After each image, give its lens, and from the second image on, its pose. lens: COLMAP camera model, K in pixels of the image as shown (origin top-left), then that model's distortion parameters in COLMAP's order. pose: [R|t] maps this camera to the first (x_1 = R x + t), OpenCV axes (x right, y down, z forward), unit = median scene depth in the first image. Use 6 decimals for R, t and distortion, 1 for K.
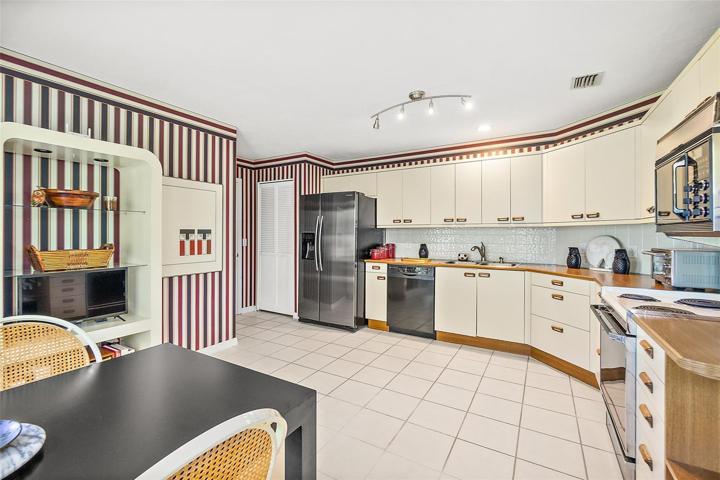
lens RADIAL K [[315.6, 0, 353.5], [0, 315.6, 236.2], [0, 0, 1]] dist [-0.001604, 0.000321]
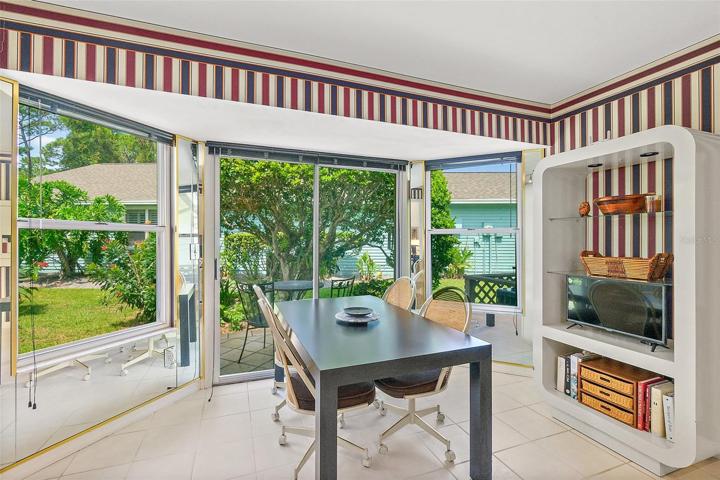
lens RADIAL K [[315.6, 0, 353.5], [0, 315.6, 236.2], [0, 0, 1]] dist [-0.001604, 0.000321]
pose [[-0.617145, 0.004123, -0.786838, 0.365153], [0.001298, 0.999990, 0.004222, -0.025879], [0.786848, 0.001584, -0.617145, 0.901600]]
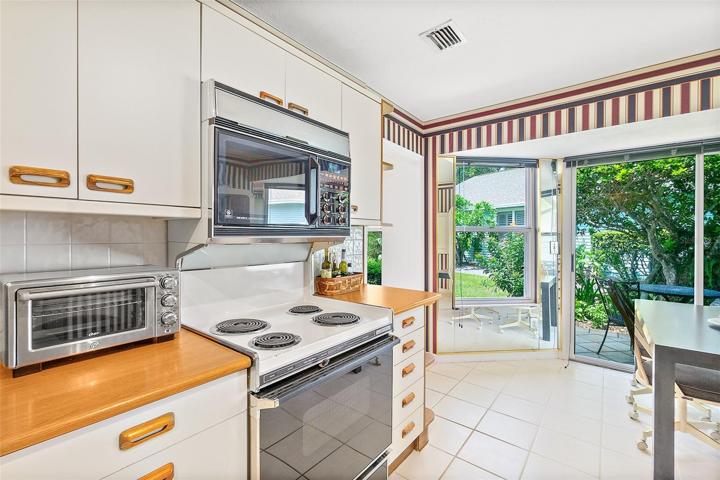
lens RADIAL K [[315.6, 0, 353.5], [0, 315.6, 236.2], [0, 0, 1]] dist [-0.001604, 0.000321]
pose [[-0.990287, 0.003761, 0.138986, 0.477967], [0.004759, 0.999965, 0.006850, -0.028728], [-0.138956, 0.007444, -0.990271, 1.177714]]
